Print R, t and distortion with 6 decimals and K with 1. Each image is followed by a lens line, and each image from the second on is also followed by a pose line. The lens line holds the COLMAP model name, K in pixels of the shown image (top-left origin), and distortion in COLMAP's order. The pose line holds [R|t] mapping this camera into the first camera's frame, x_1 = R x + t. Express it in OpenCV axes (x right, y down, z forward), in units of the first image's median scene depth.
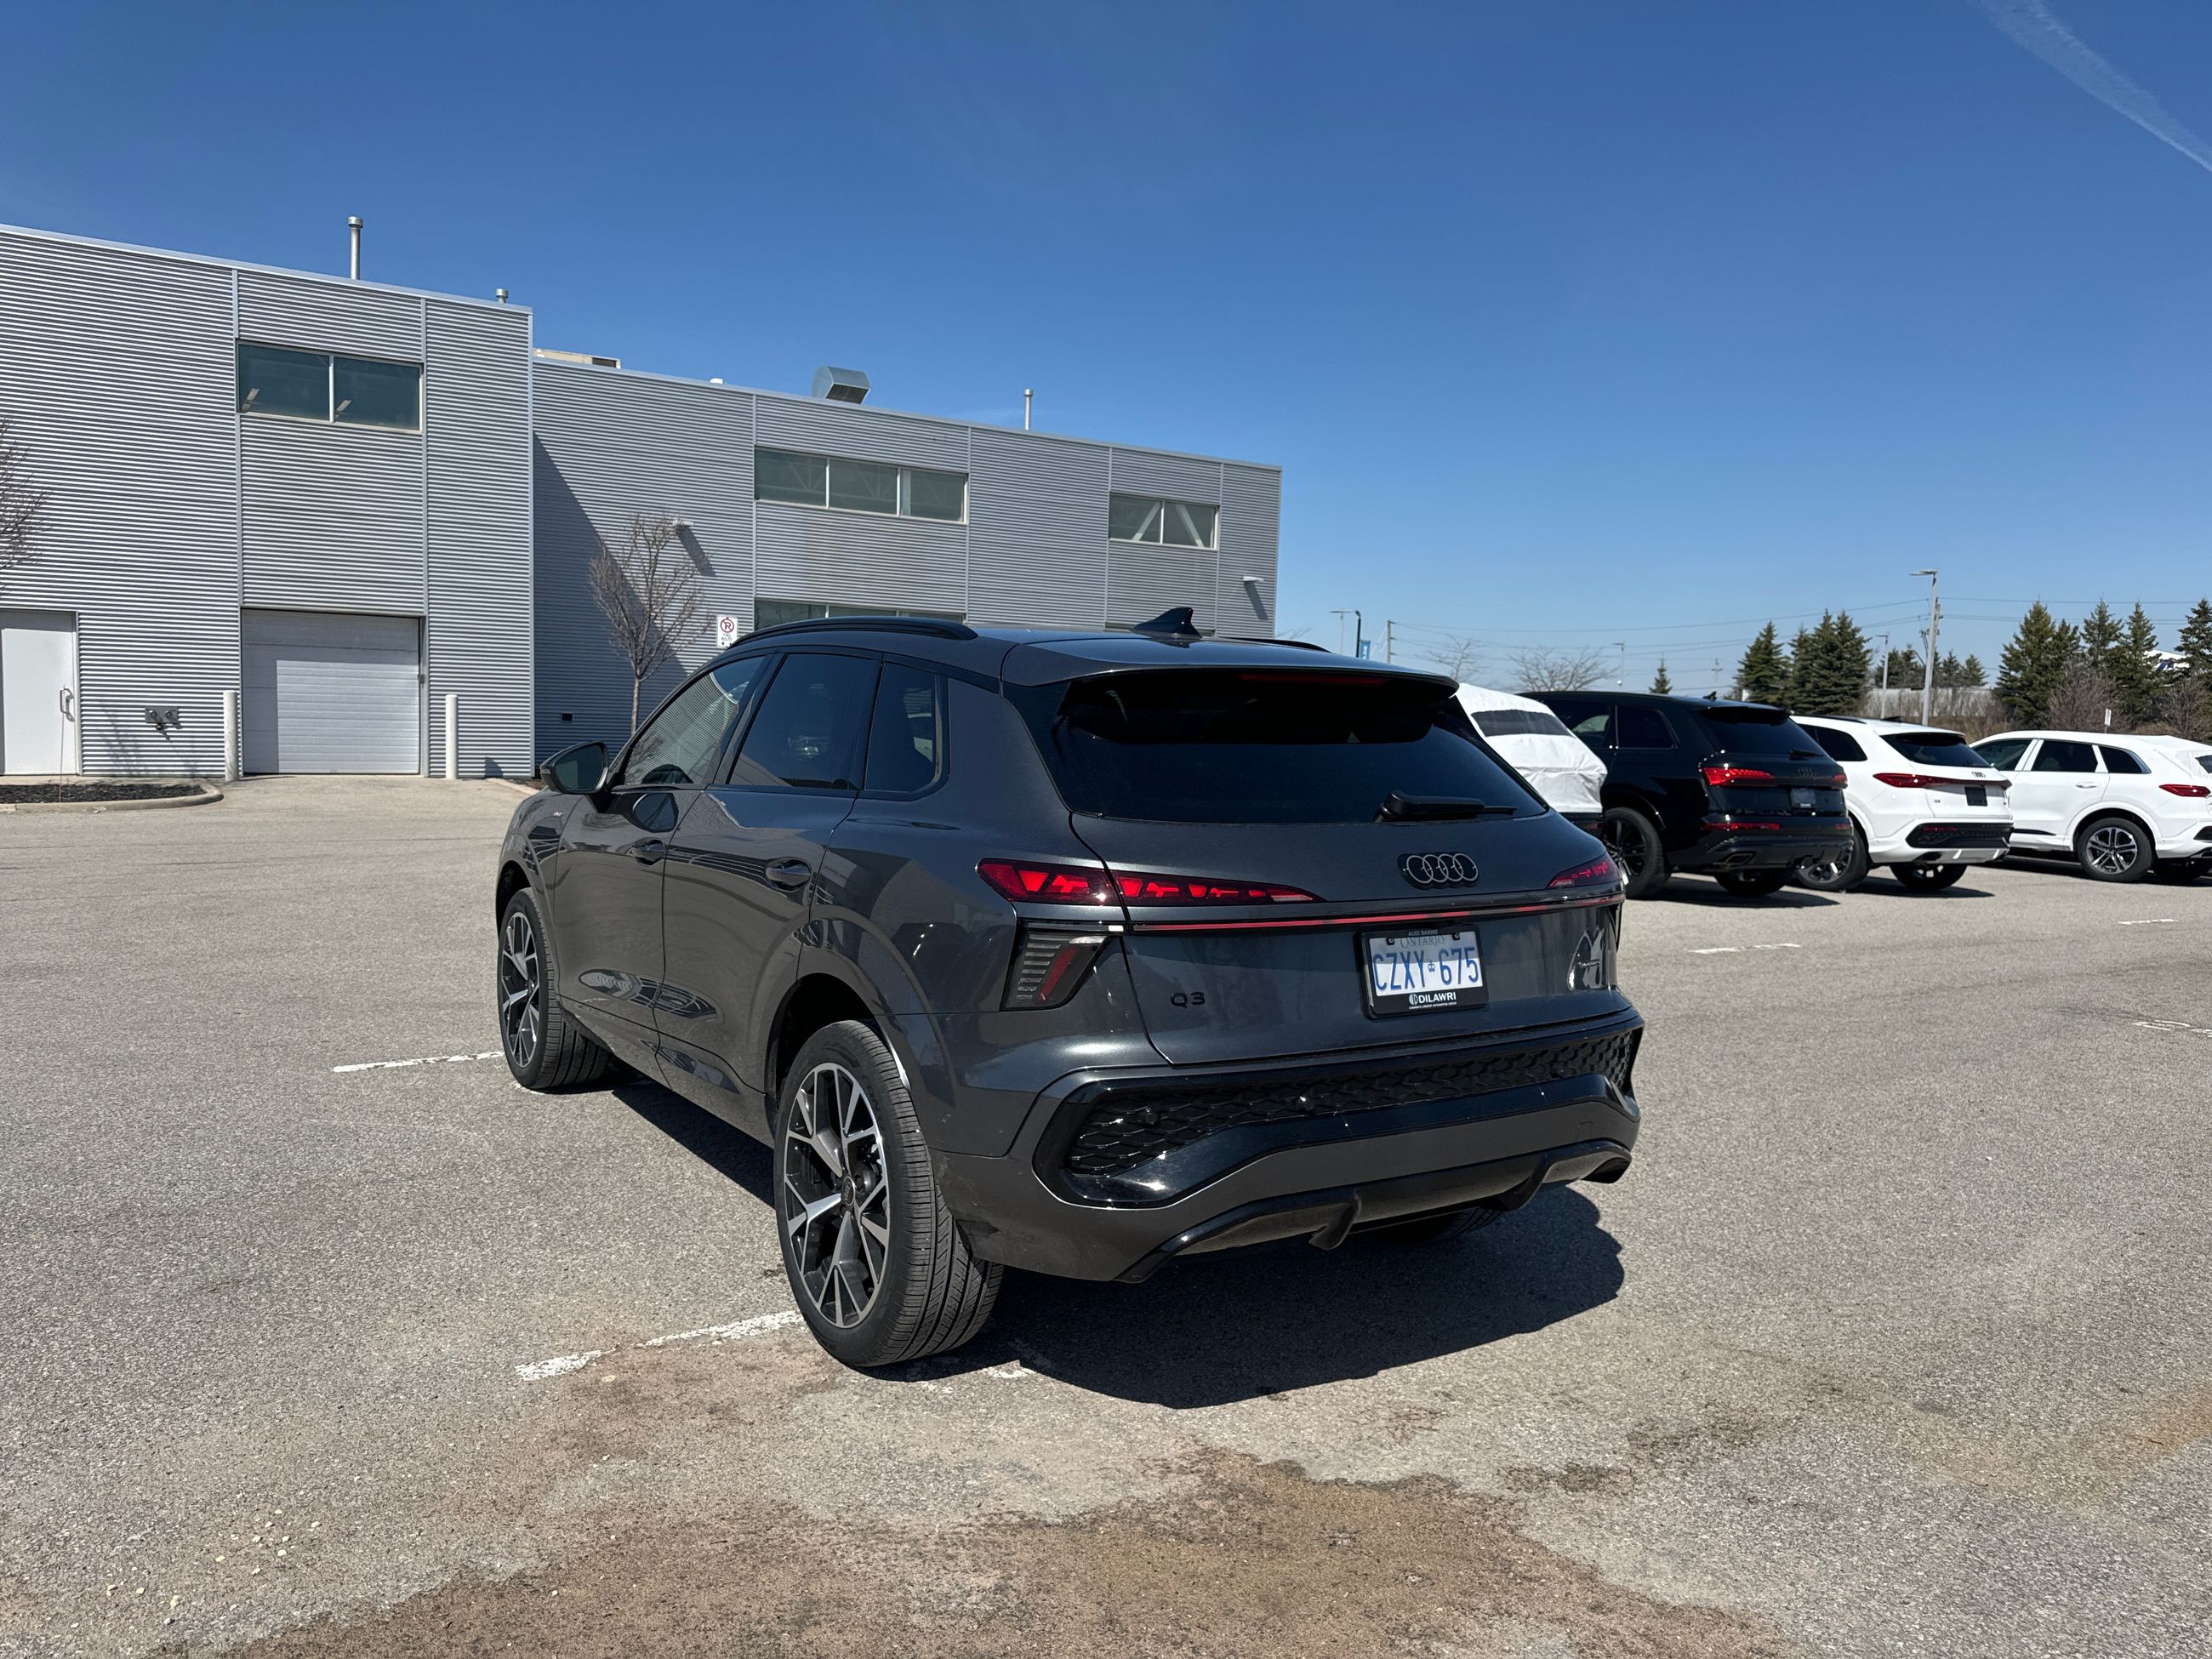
lens RADIAL K [[1554.8, 0, 1097.1], [0, 1554.8, 831.2], [0, 0, 1]] dist [0.073062, -0.104334]
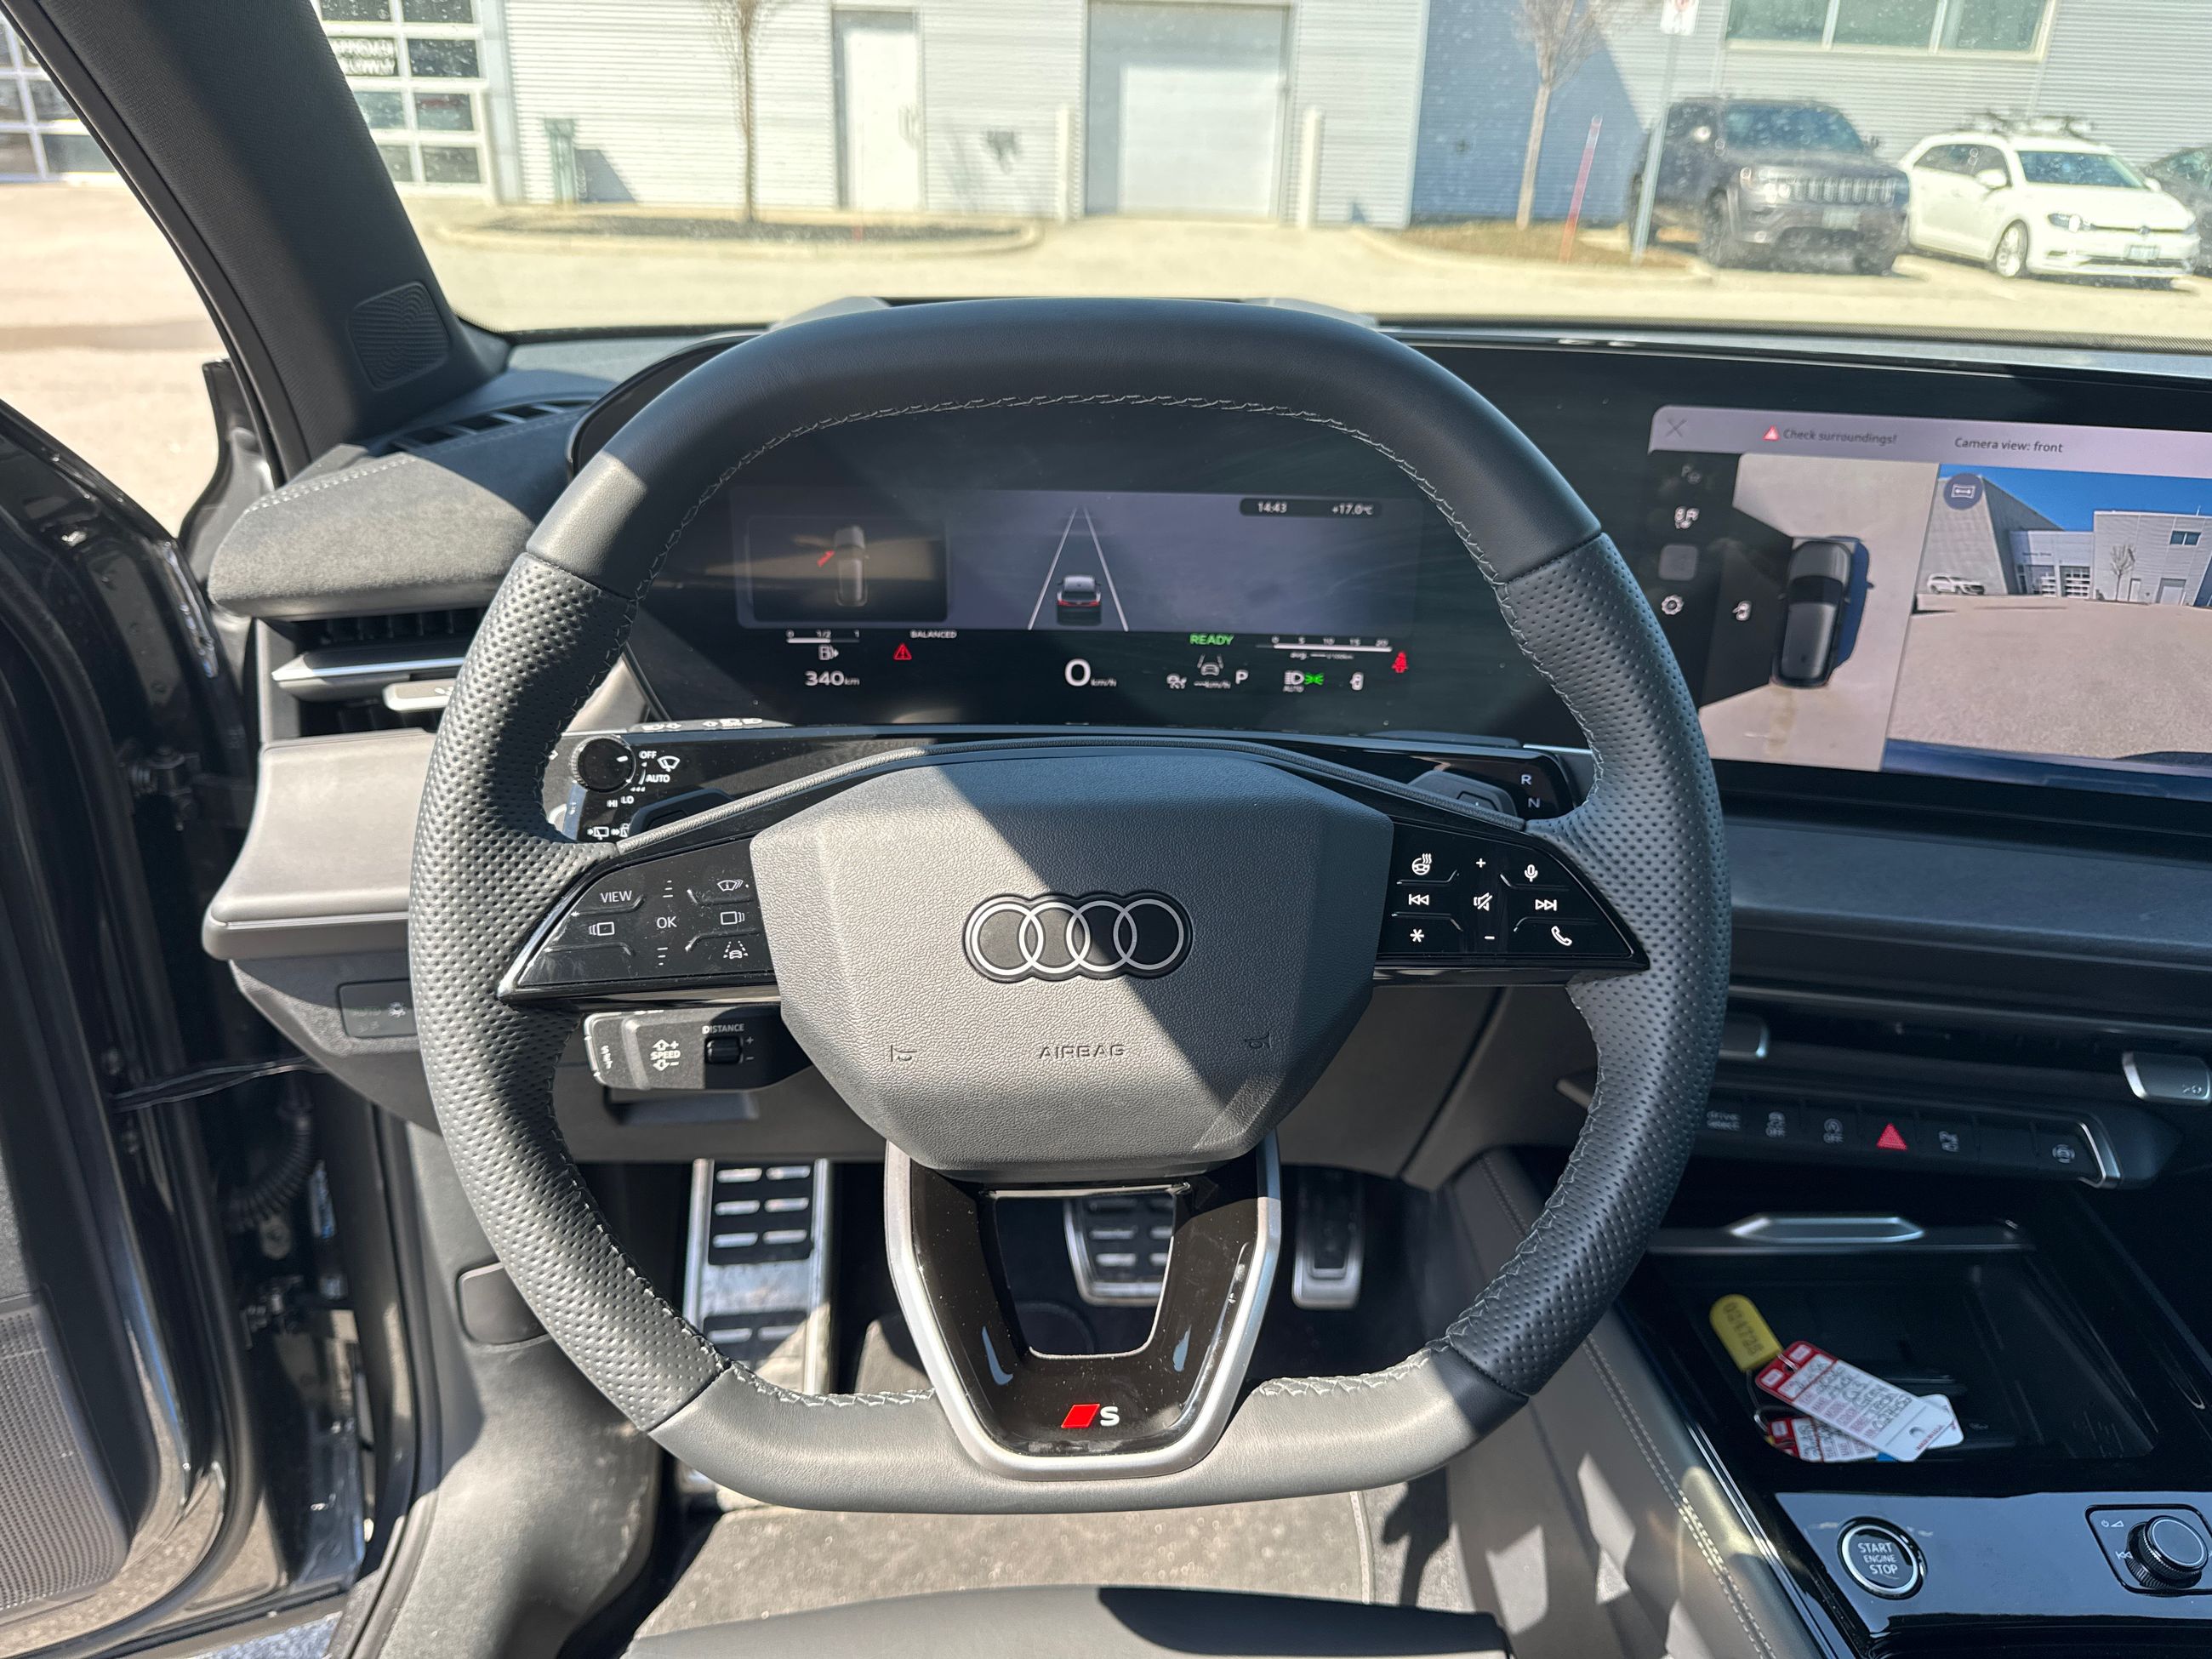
lens RADIAL K [[1607.3, 0, 1106.4], [0, 1607.3, 852.5], [0, 0, 1]] dist [-0.019410, 0.001544]
pose [[0.852628, 0.213238, -0.477026, -0.186499], [-0.041712, 0.937802, 0.344656, -0.051104], [0.520850, -0.273966, 0.808491, 0.925566]]
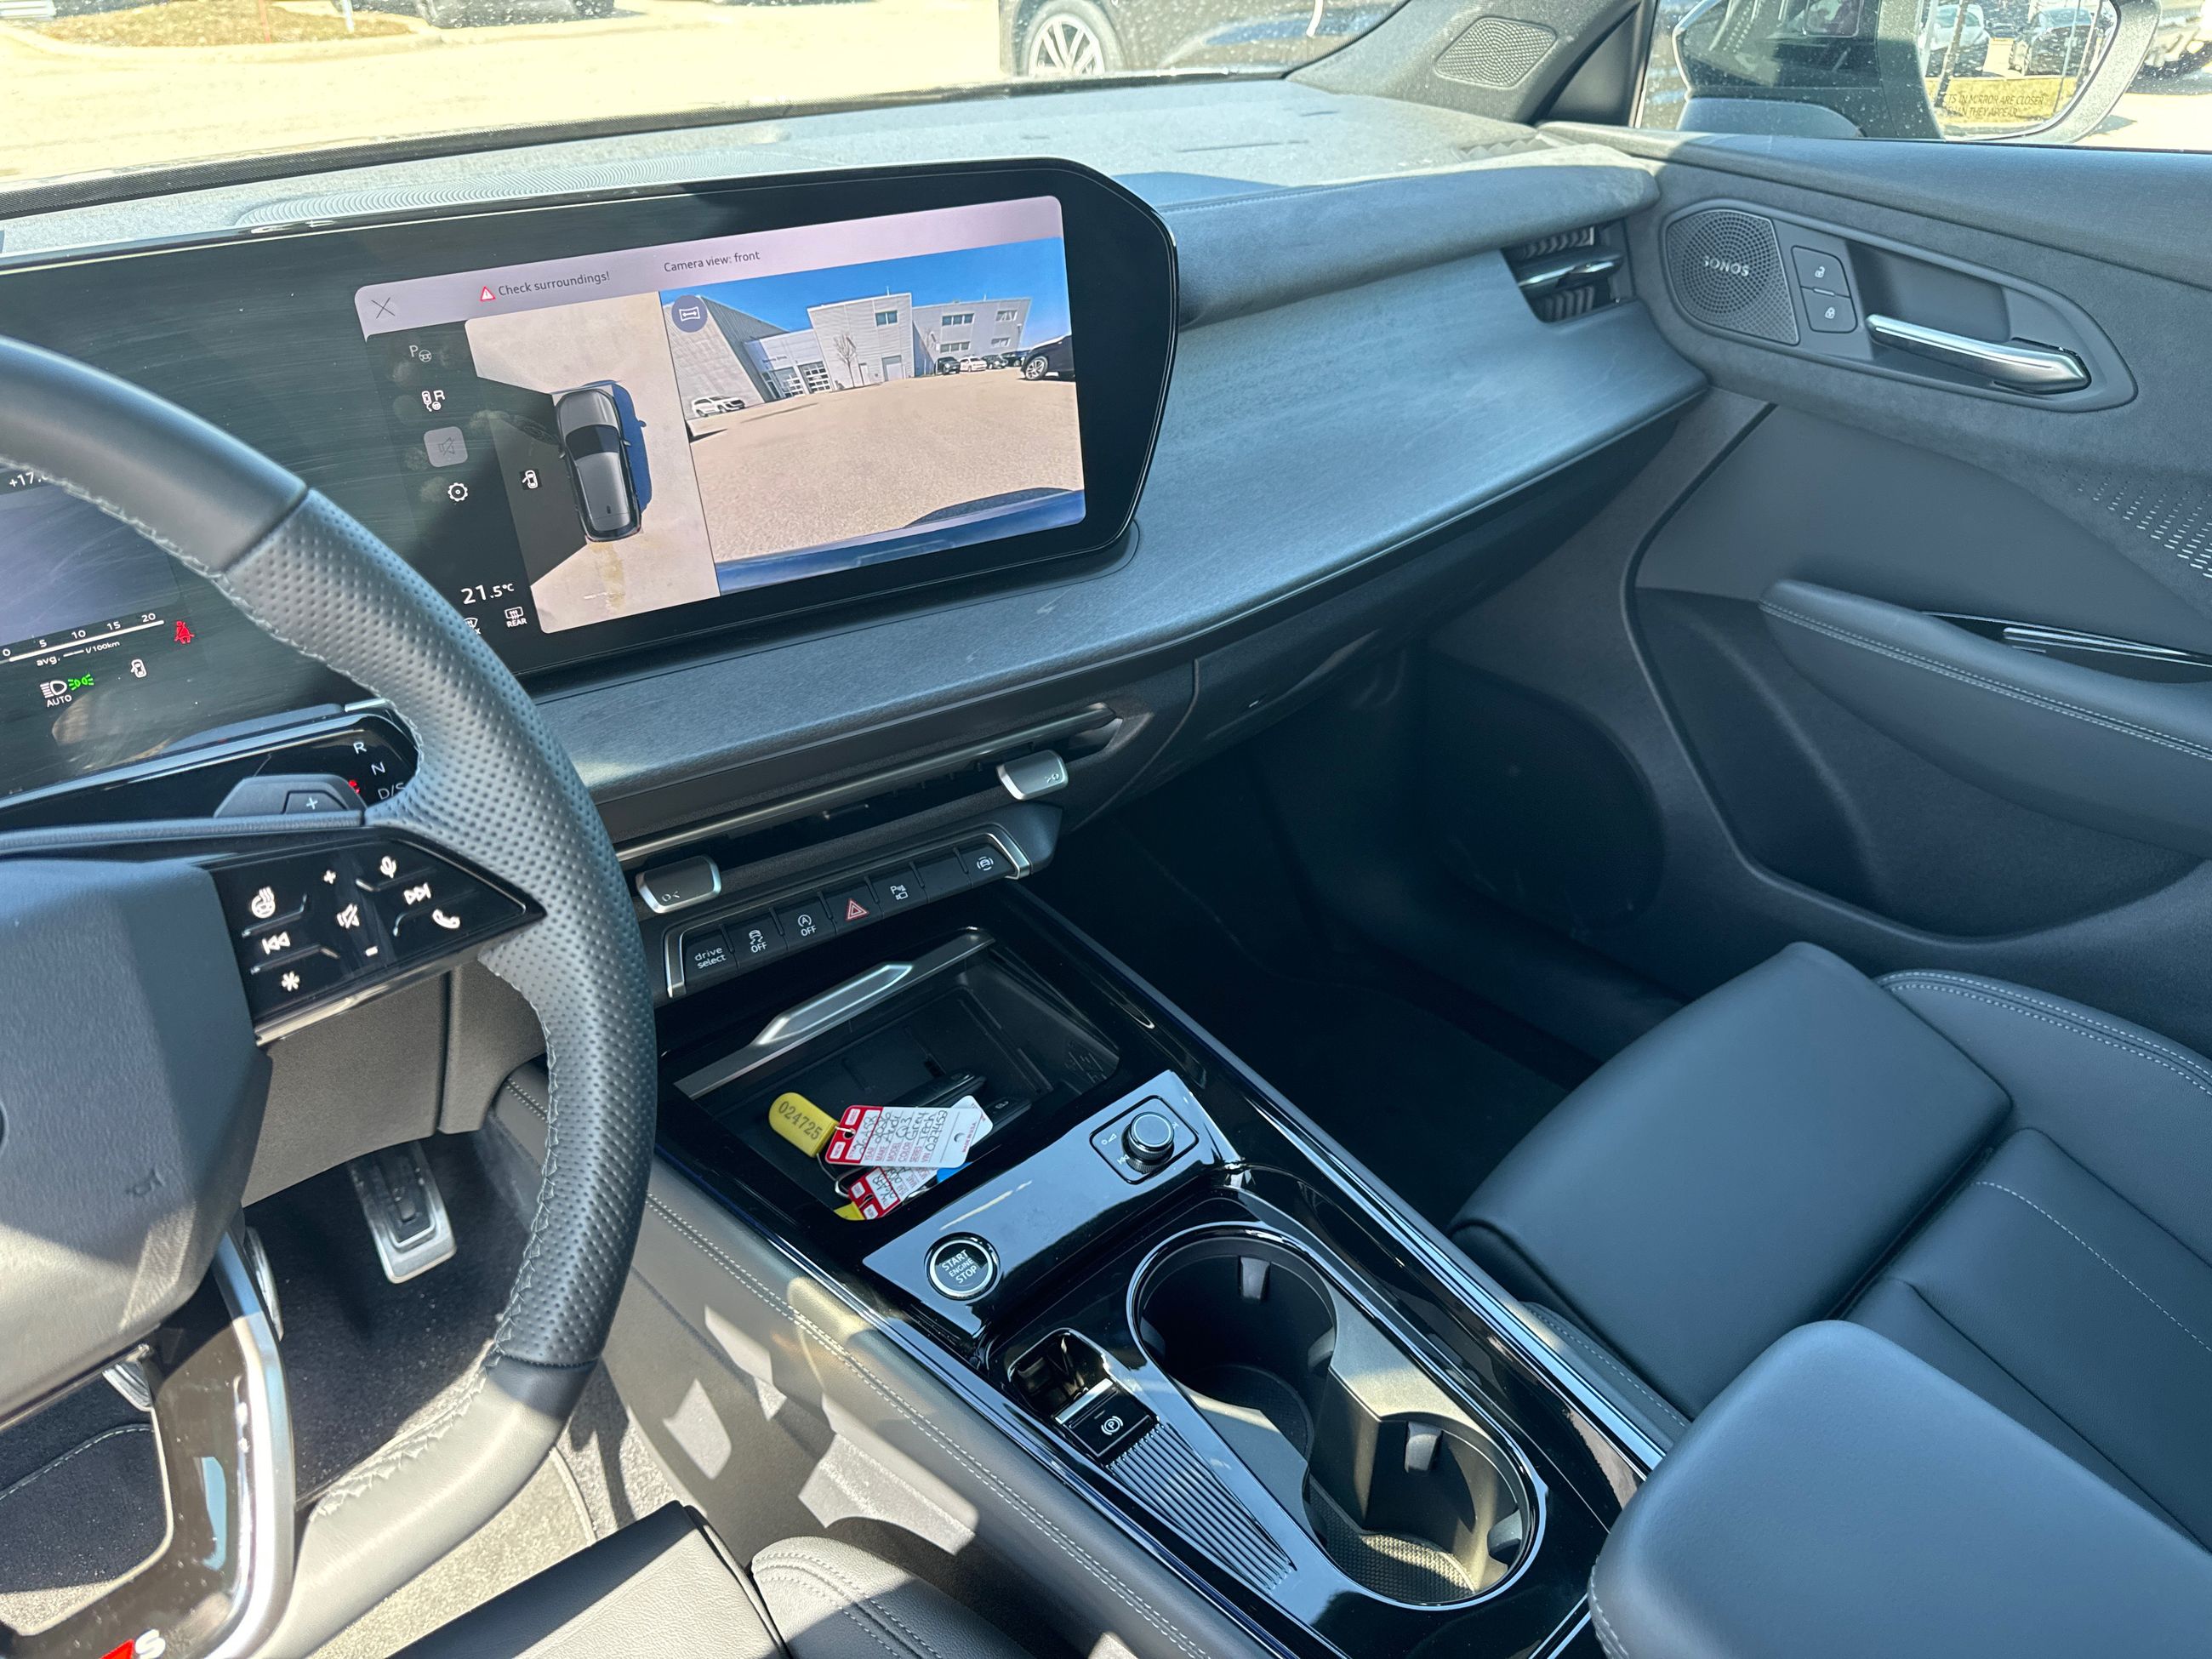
lens RADIAL K [[1576.3, 0, 1147.0], [0, 1576.3, 878.3], [0, 0, 1]] dist [0.029387, -0.052013]
pose [[0.985021, -0.121945, 0.121915, -0.182009], [0.047197, 0.870687, 0.489568, -0.055951], [-0.165850, -0.476481, 0.863400, 0.929926]]
